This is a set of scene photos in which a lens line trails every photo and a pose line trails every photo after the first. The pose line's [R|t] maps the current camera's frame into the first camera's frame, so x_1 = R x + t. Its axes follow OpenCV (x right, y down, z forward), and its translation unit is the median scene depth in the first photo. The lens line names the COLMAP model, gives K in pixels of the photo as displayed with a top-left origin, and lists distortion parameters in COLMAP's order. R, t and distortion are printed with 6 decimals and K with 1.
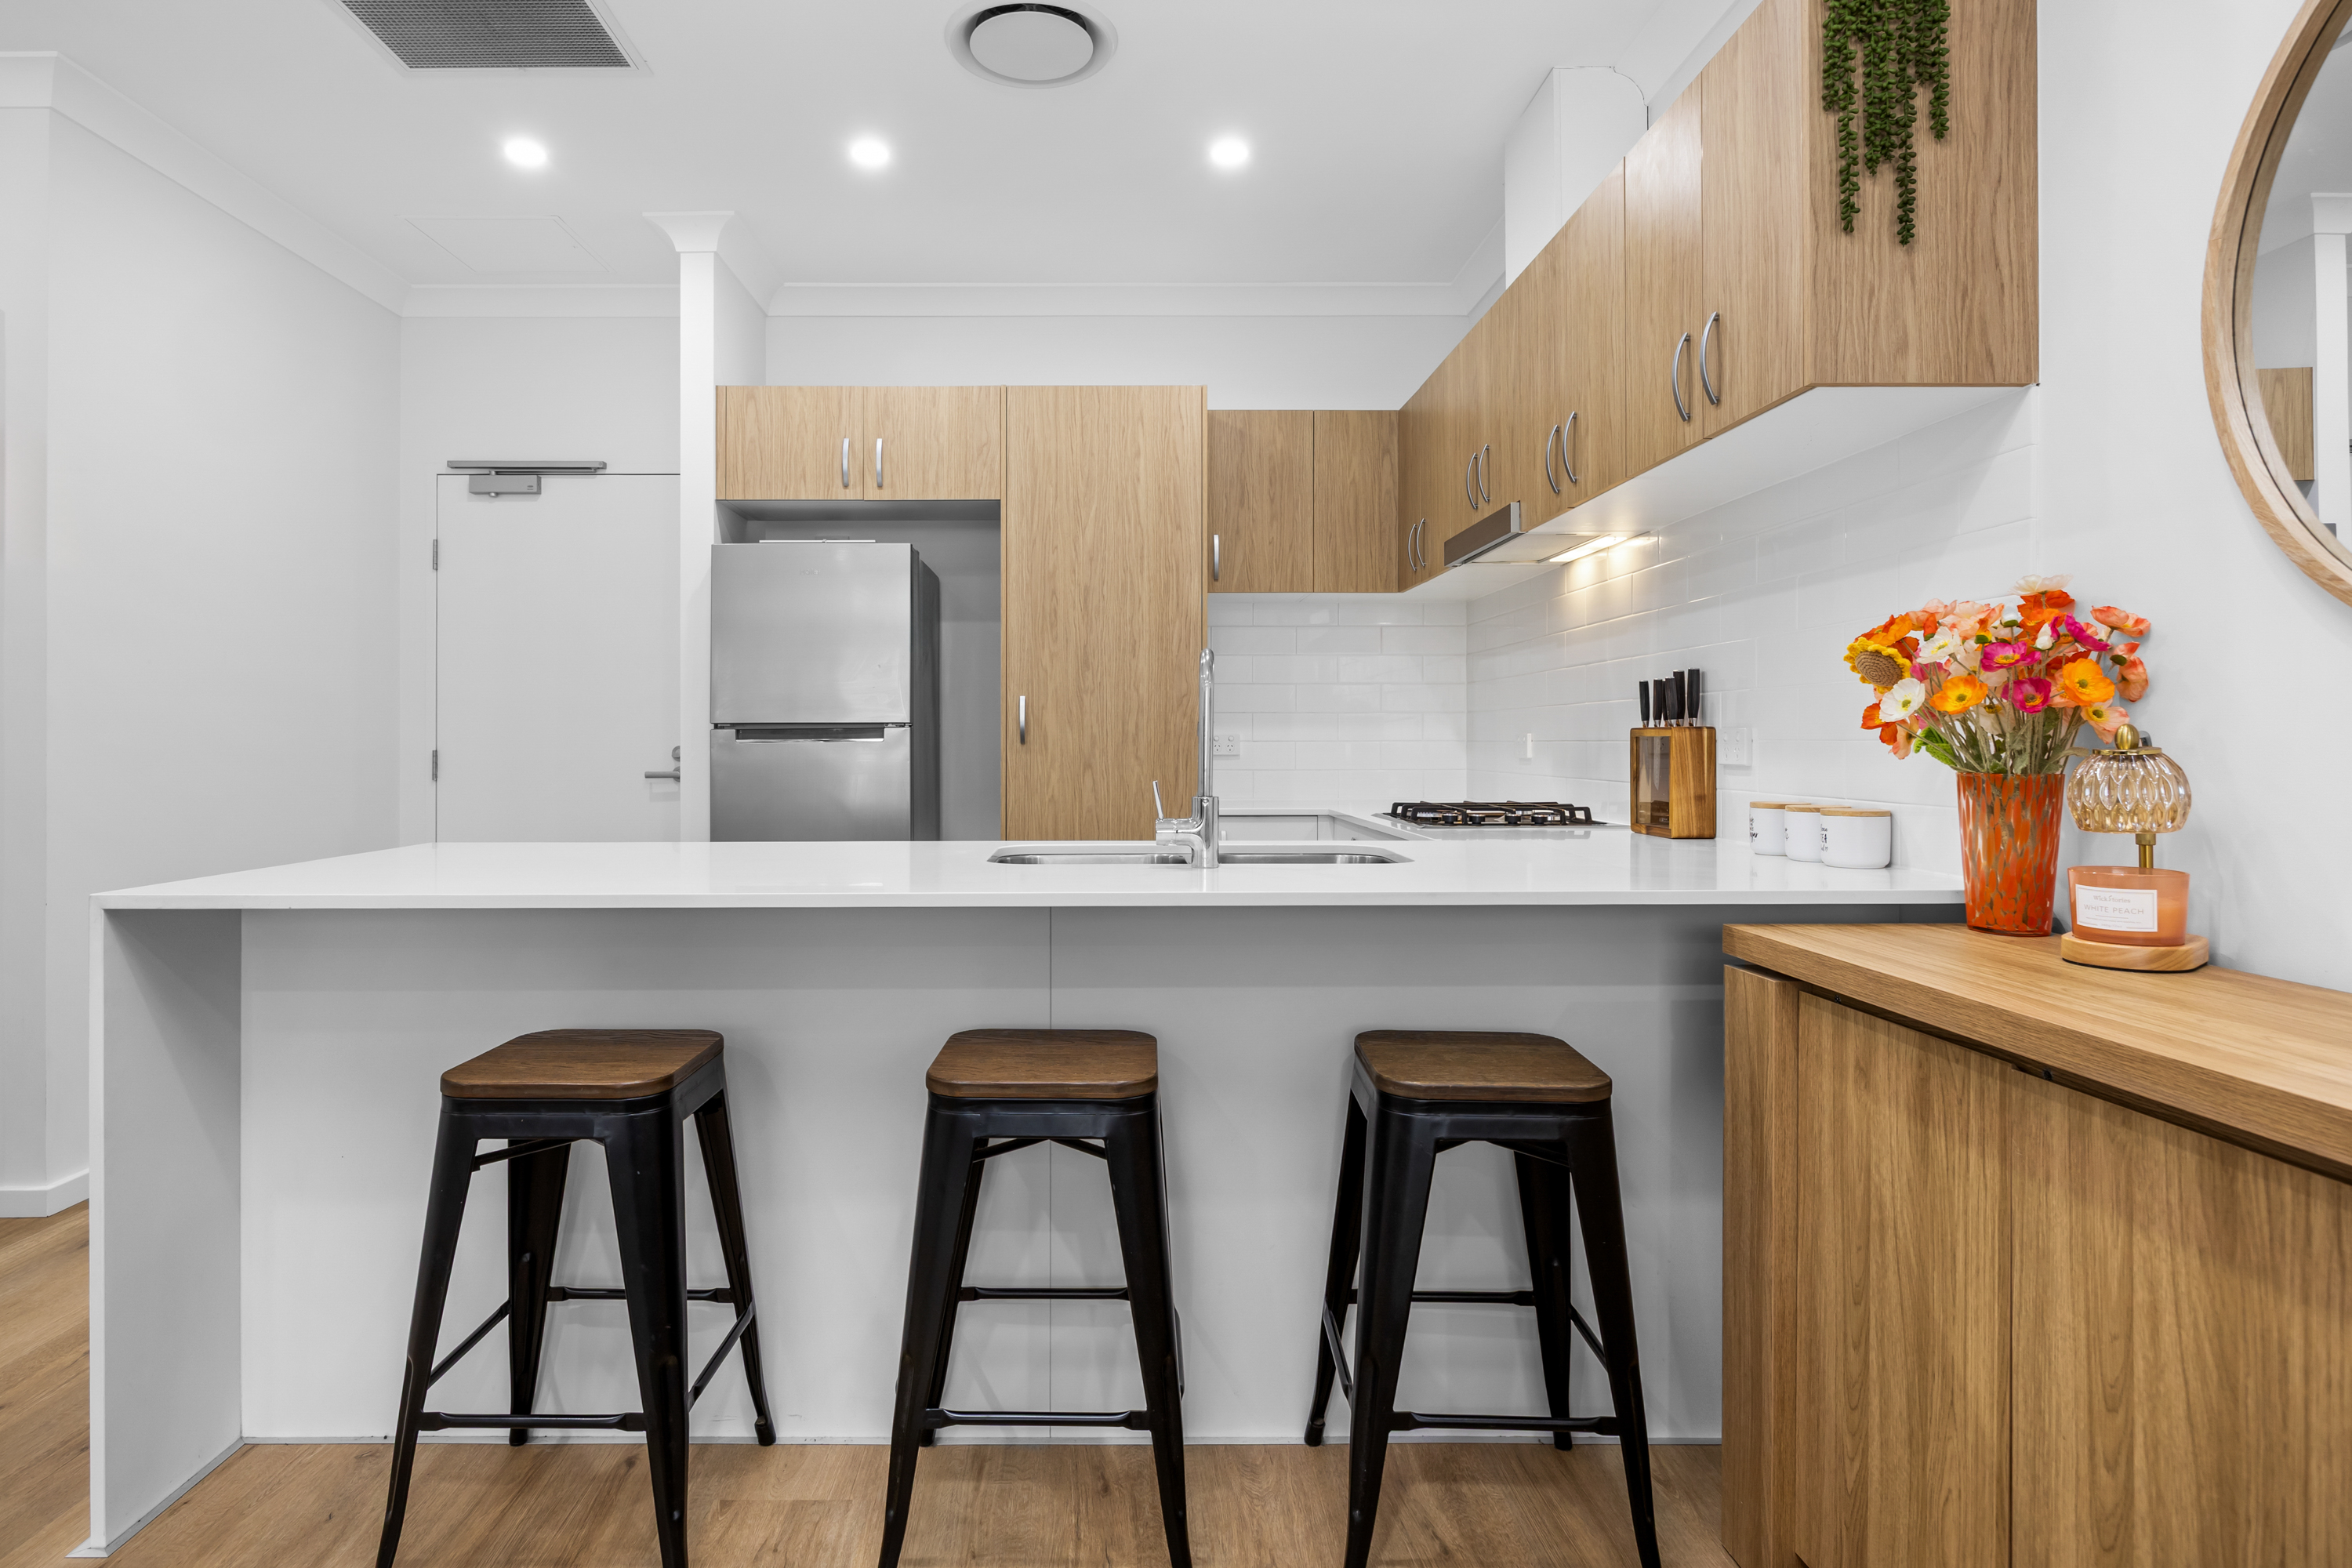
lens RADIAL K [[1215.0, 0, 1168.6], [0, 1215.0, 738.7], [0, 0, 1]] dist [0.000255, -0.000311]
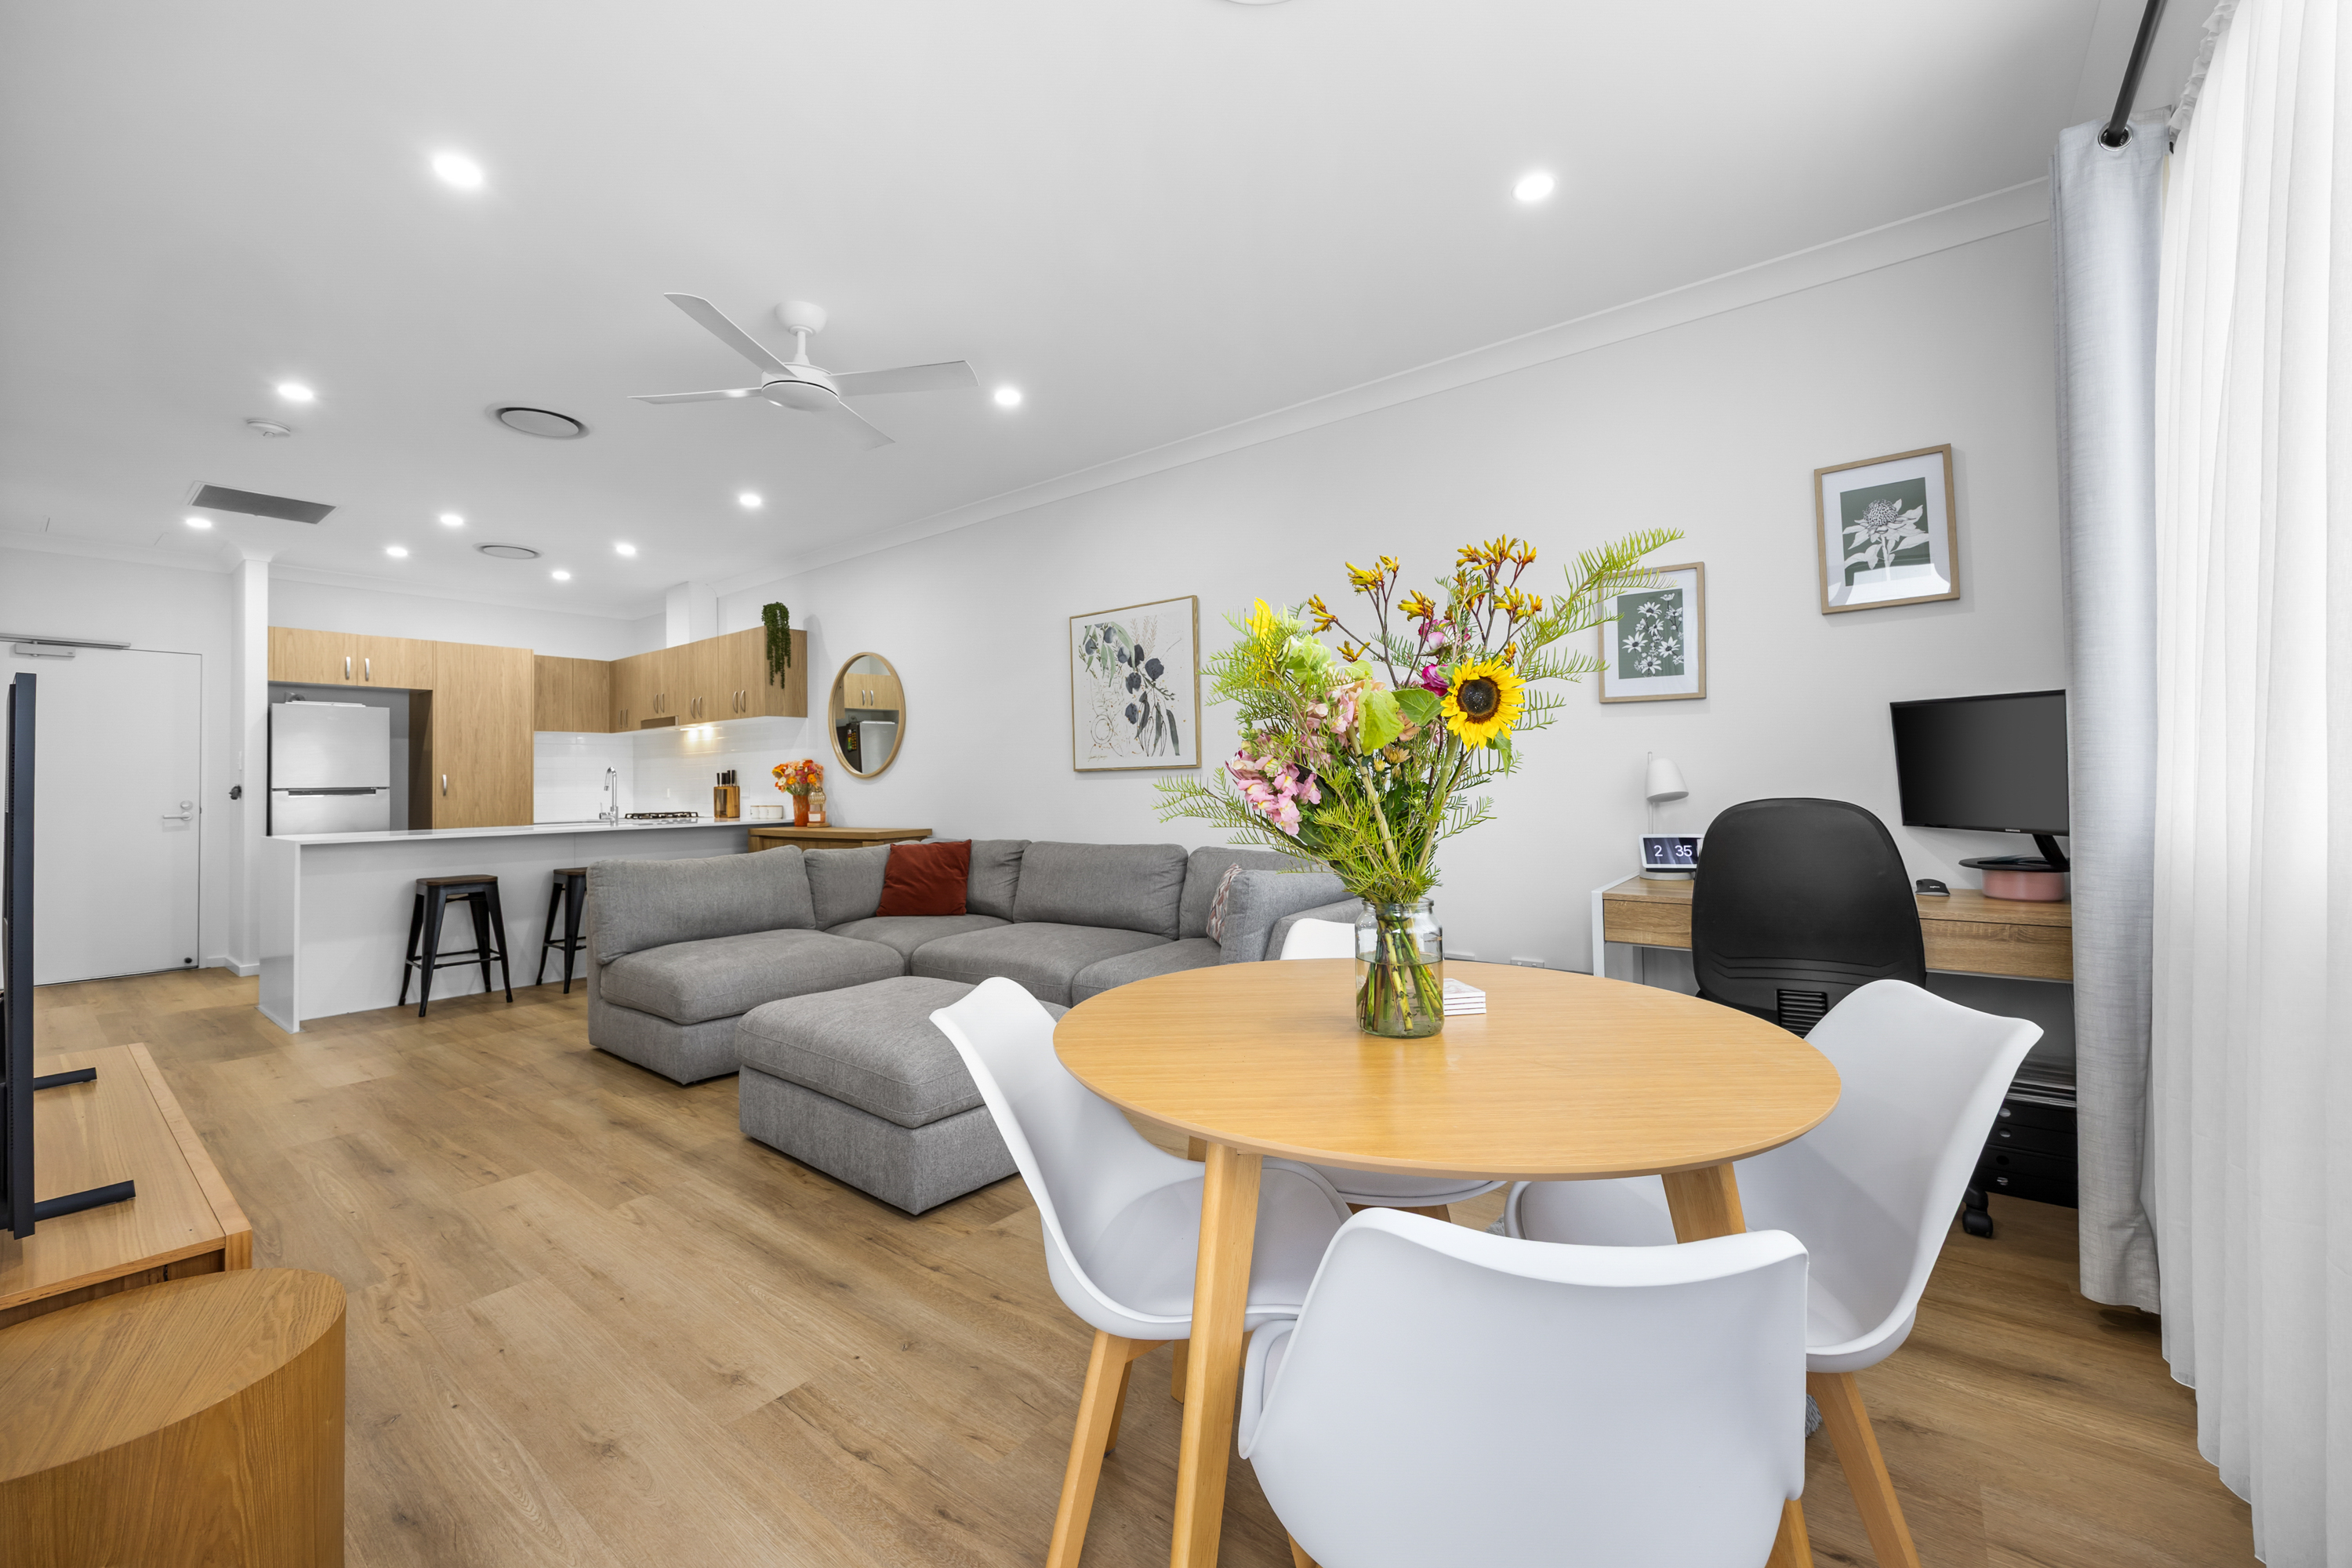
lens RADIAL K [[957.1, 0, 1134.9], [0, 957.1, 765.7], [0, 0, 1]] dist [0.000540, 0.000148]
pose [[0.658146, 0.005787, 0.752868, -0.858184], [0.013283, 0.999726, -0.019296, -0.000016], [-0.752774, 0.022699, 0.657888, -1.636767]]
